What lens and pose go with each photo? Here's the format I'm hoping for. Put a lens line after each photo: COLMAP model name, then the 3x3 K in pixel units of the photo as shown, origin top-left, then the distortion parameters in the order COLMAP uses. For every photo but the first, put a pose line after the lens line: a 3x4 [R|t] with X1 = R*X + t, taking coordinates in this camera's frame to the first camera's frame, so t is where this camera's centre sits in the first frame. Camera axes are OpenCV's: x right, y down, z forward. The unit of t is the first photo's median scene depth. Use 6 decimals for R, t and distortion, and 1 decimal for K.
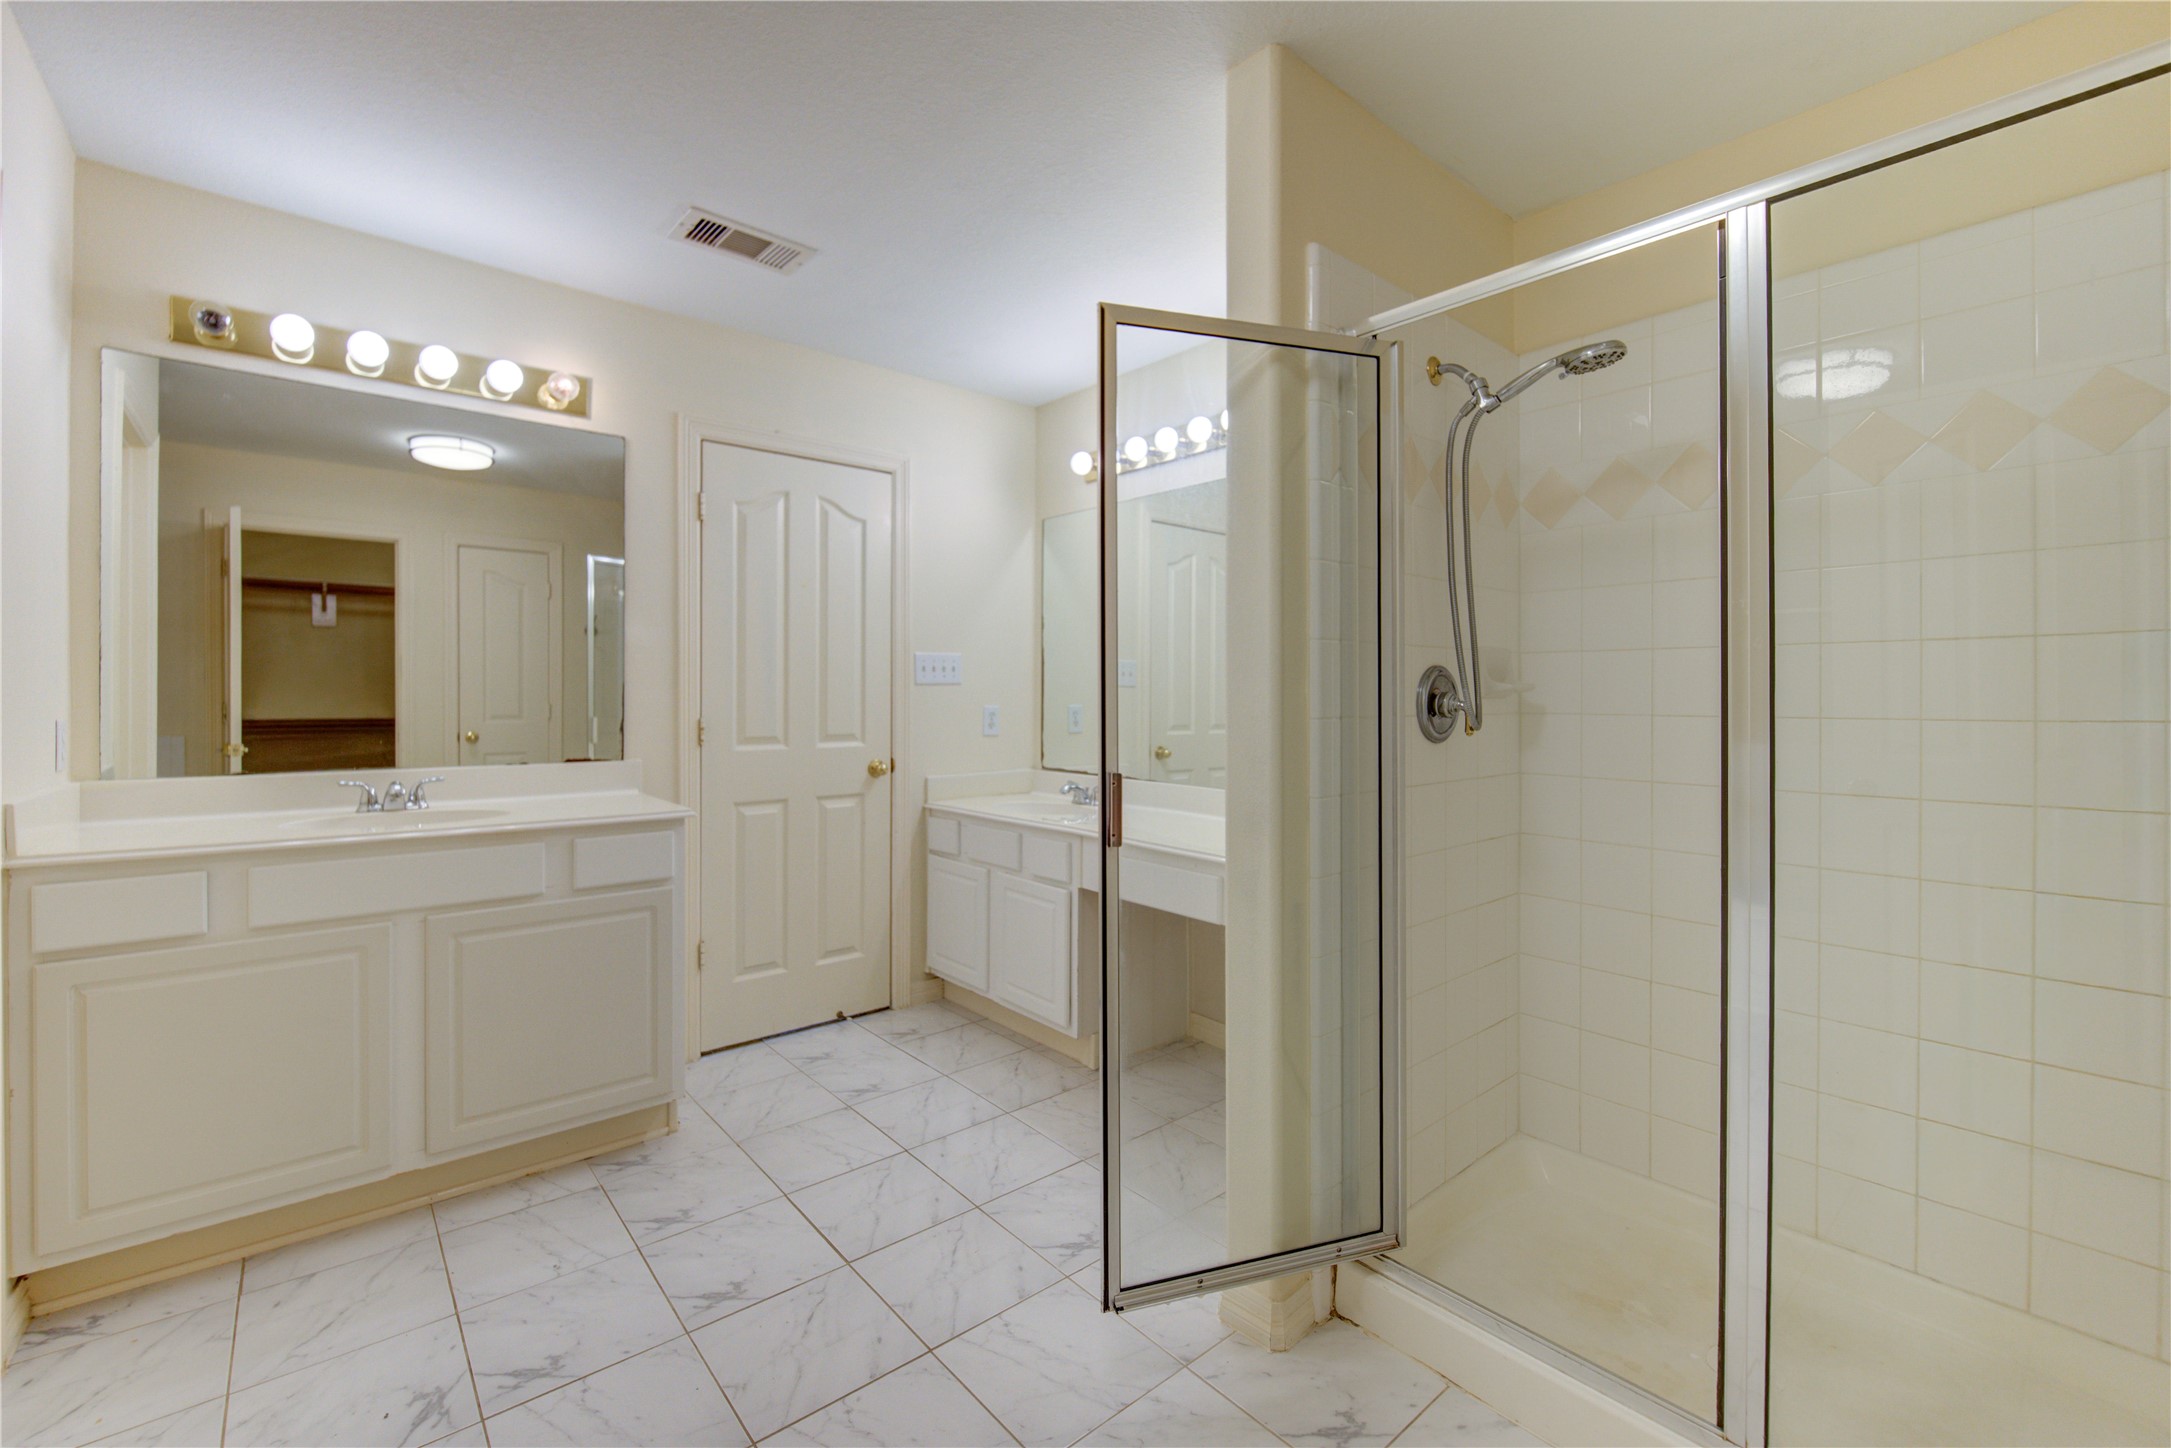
lens RADIAL K [[907.0, 0, 1079.2], [0, 907.0, 698.2], [0, 0, 1]] dist [-0.012368, 0.000044]
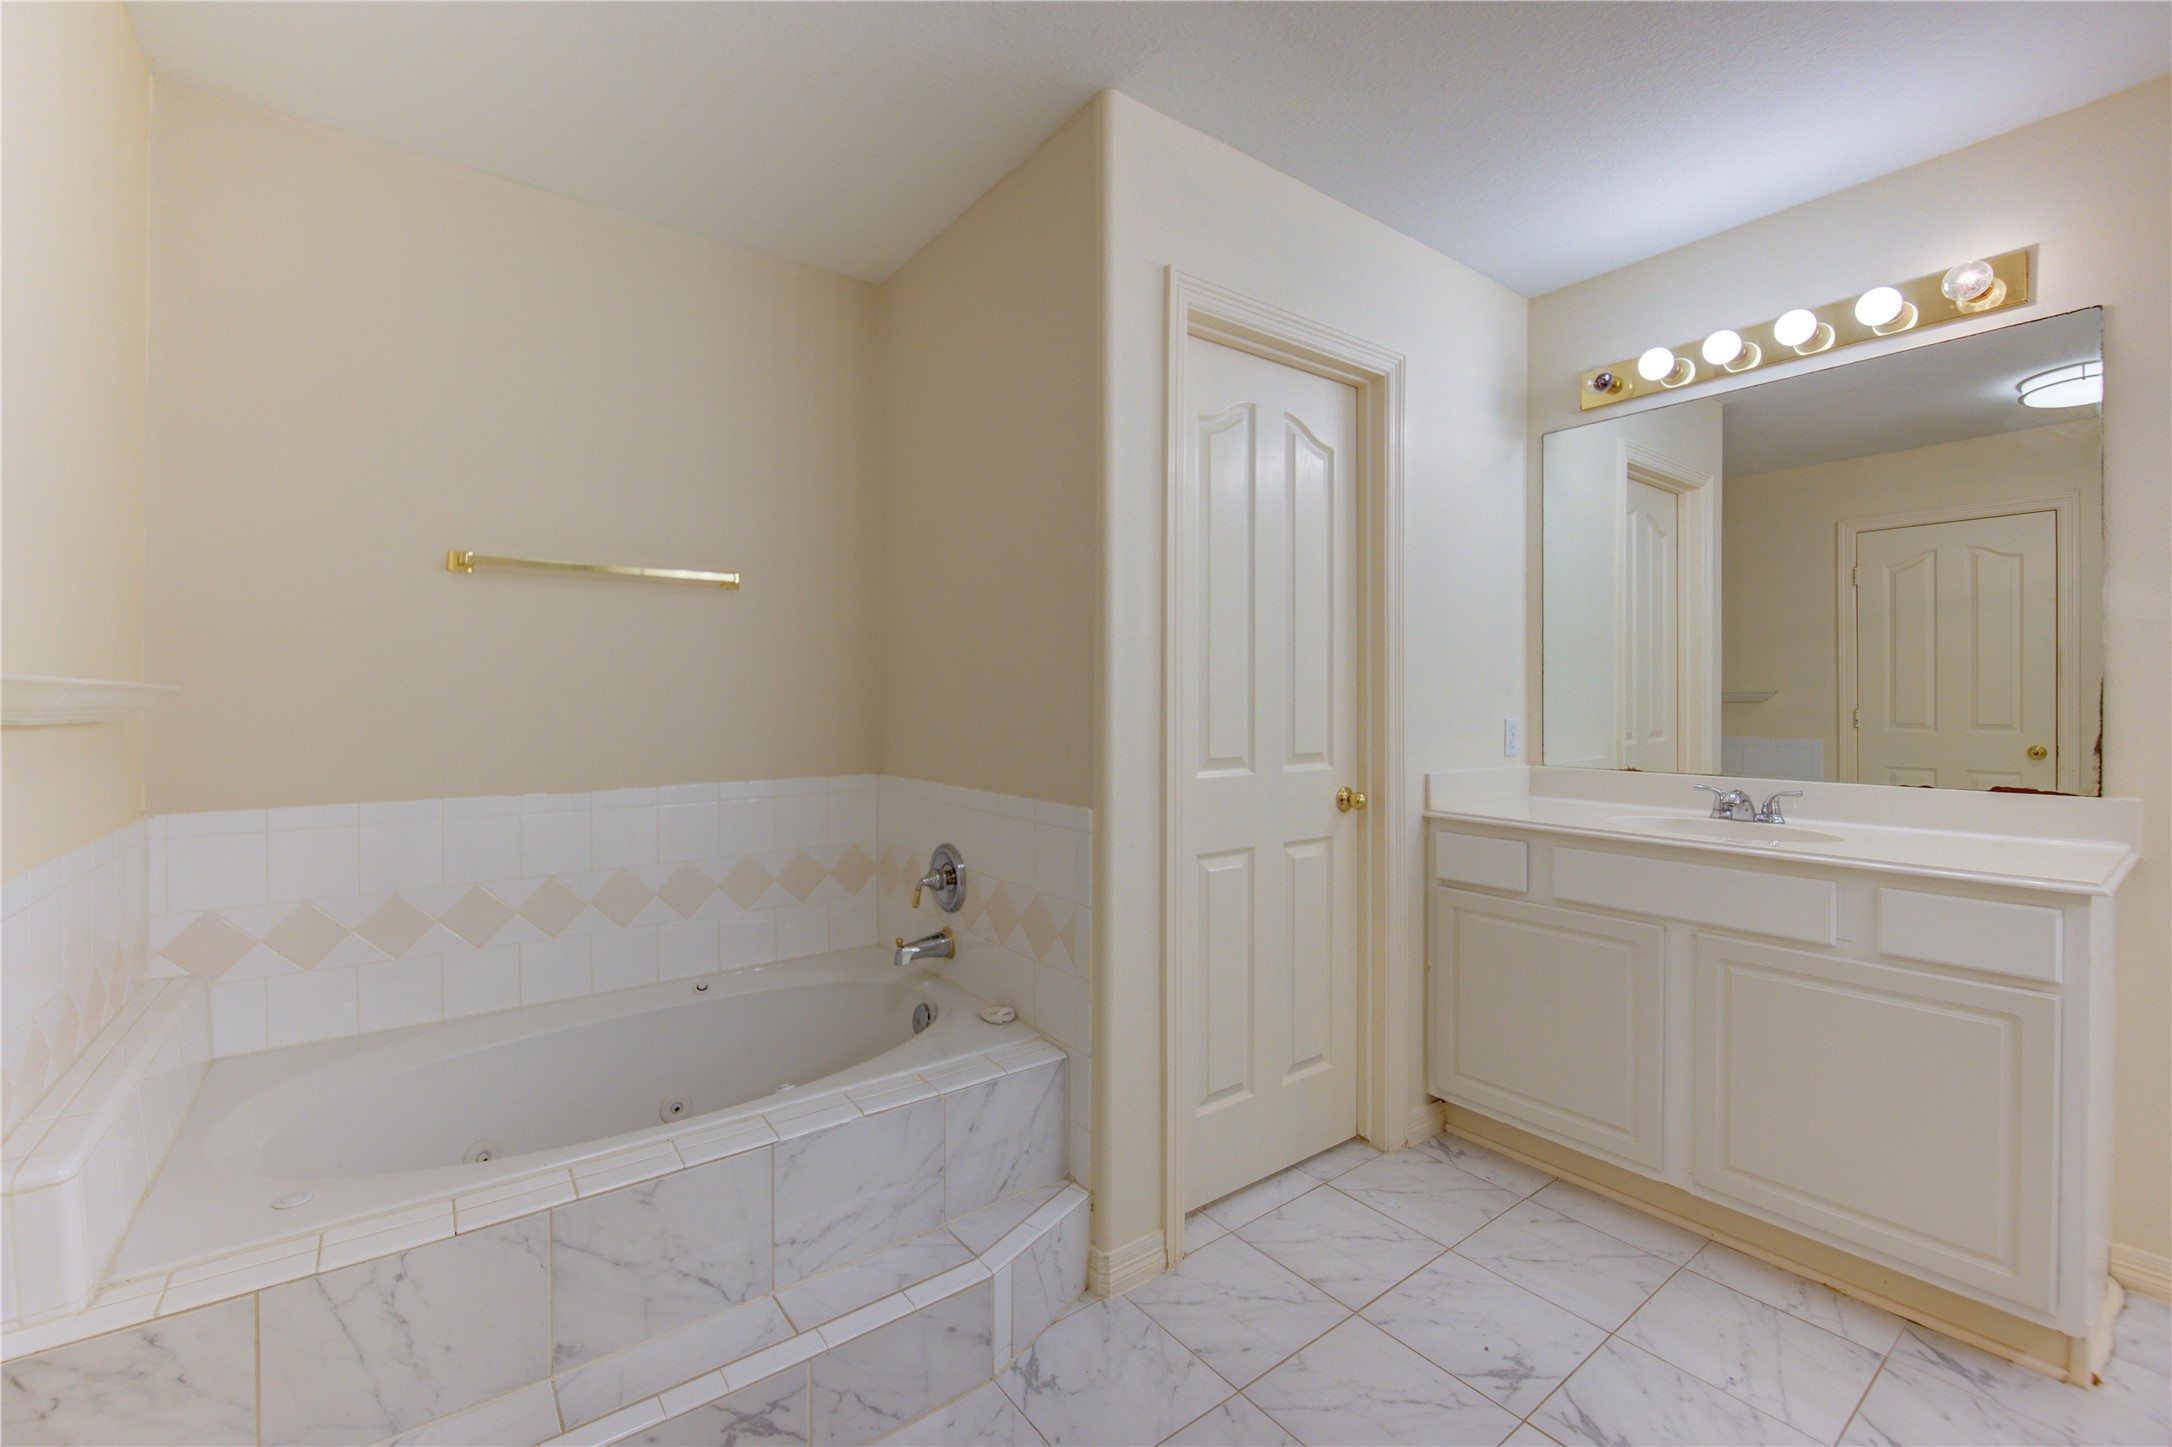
lens RADIAL K [[904.4, 0, 1074.3], [0, 904.4, 706.8], [0, 0, 1]] dist [0.005876, -0.000337]
pose [[-0.049259, 0.005079, -0.998773, 0.194771], [-0.001178, 0.999986, 0.005143, 0.000052], [0.998785, 0.001430, -0.049252, 0.283163]]
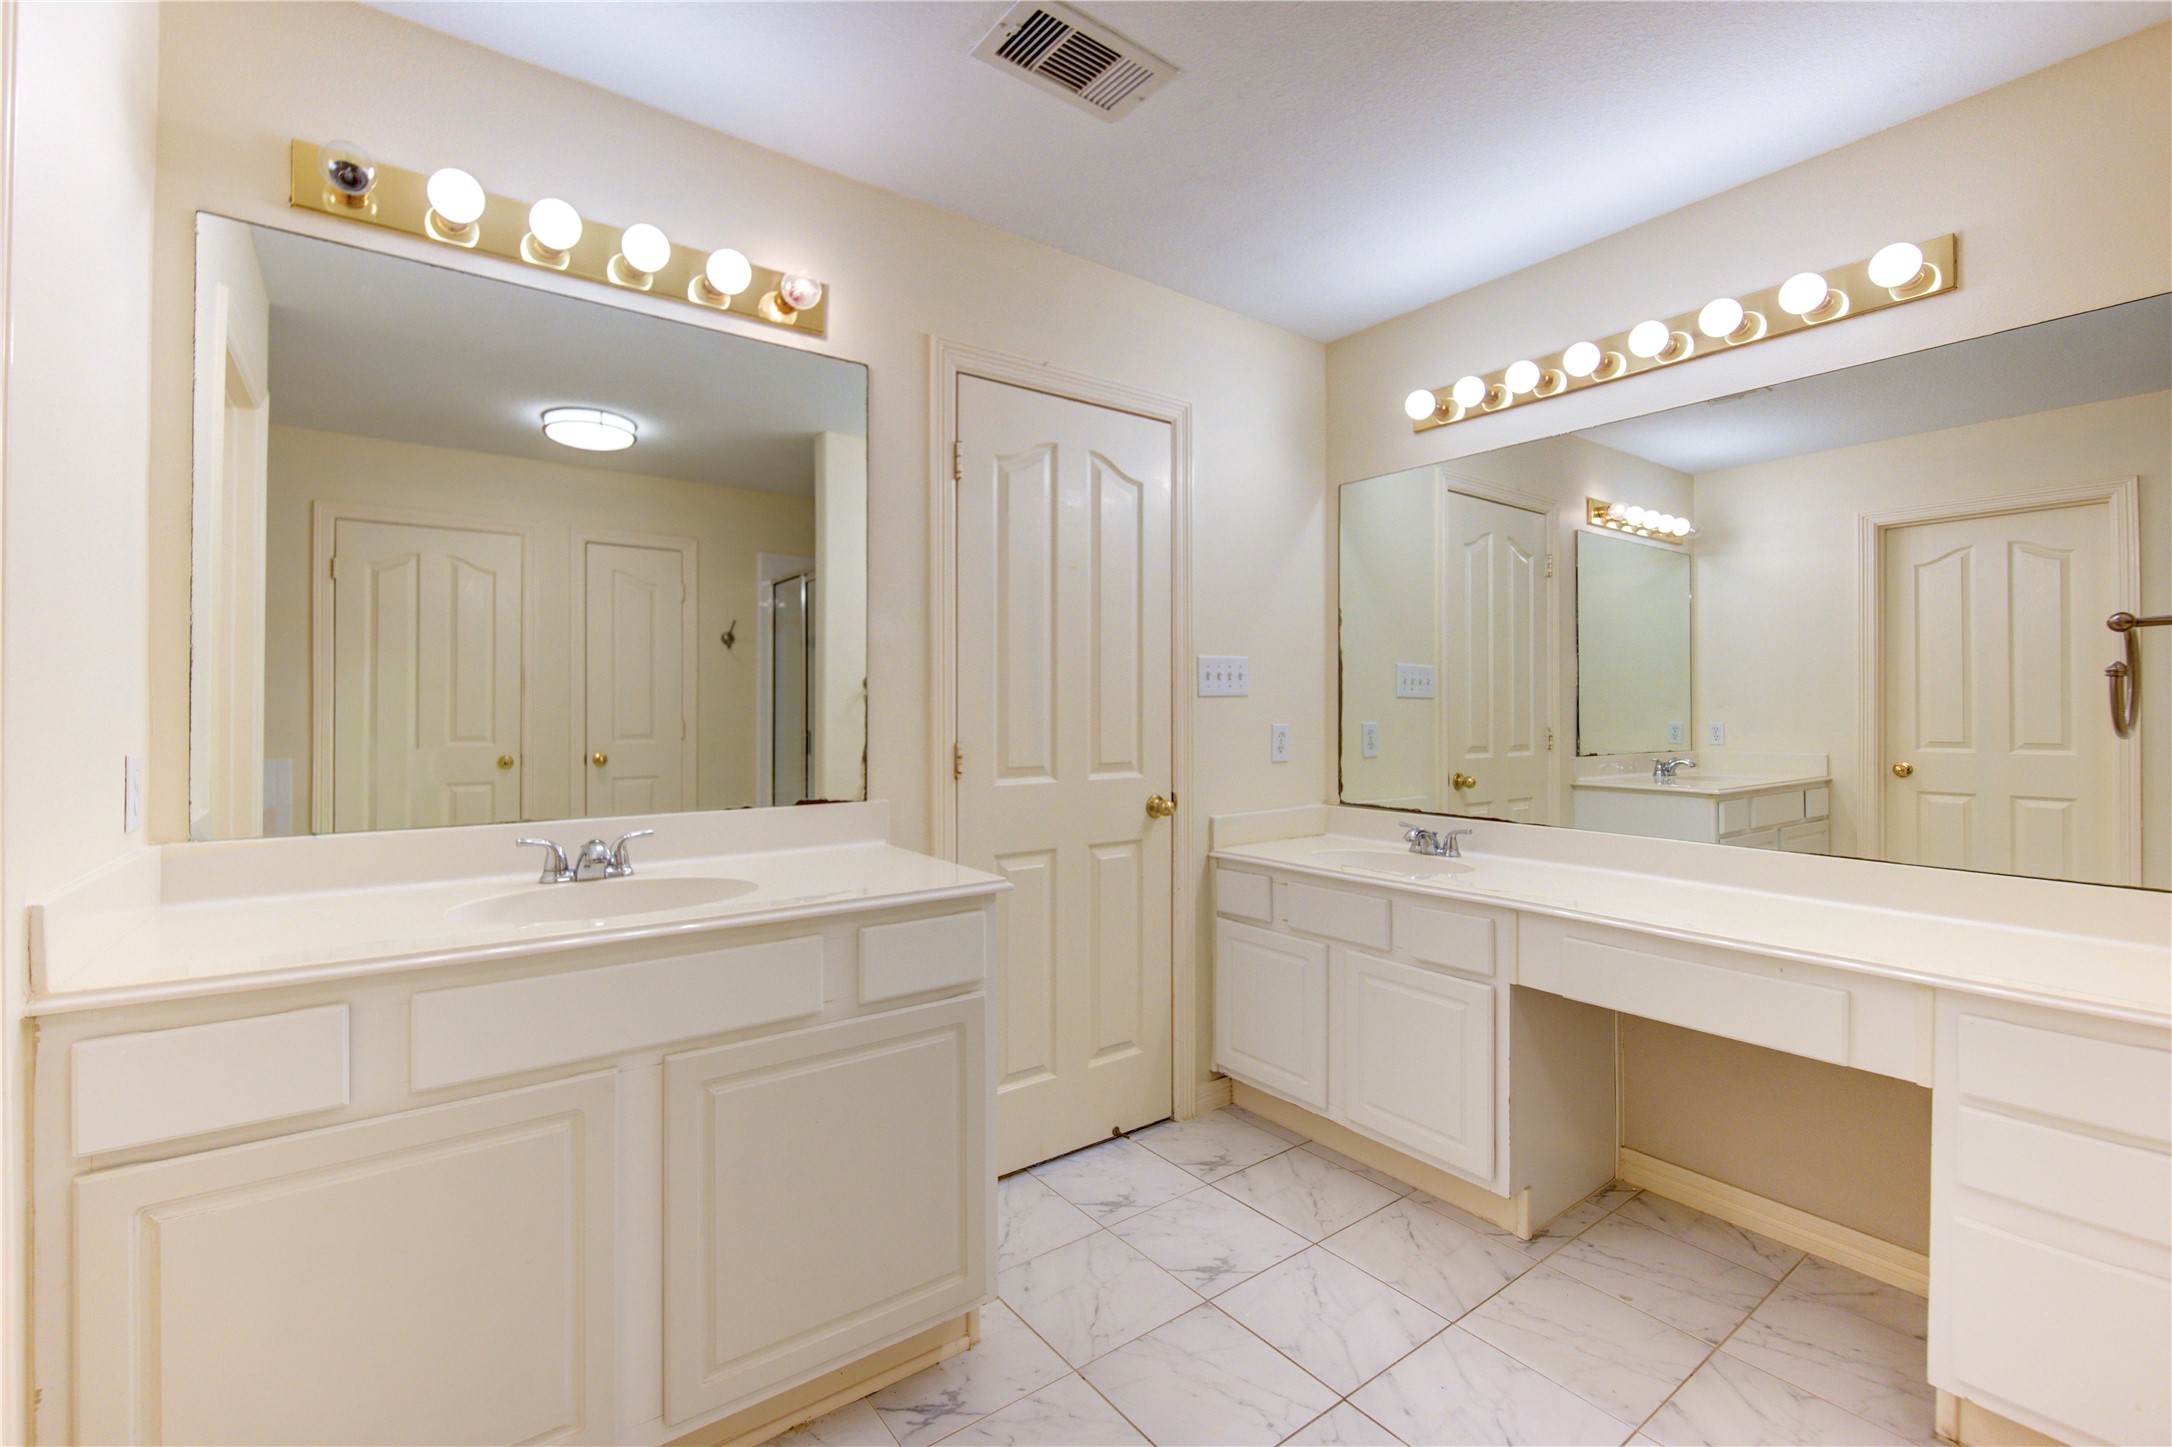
lens RADIAL K [[924.1, 0, 1094.1], [0, 924.1, 701.9], [0, 0, 1]] dist [-0.012824, 0.000646]
pose [[0.998222, -0.004211, -0.059456, -0.273720], [0.003619, 0.999943, -0.010053, -0.003814], [0.059495, 0.009820, 0.998180, 0.258325]]
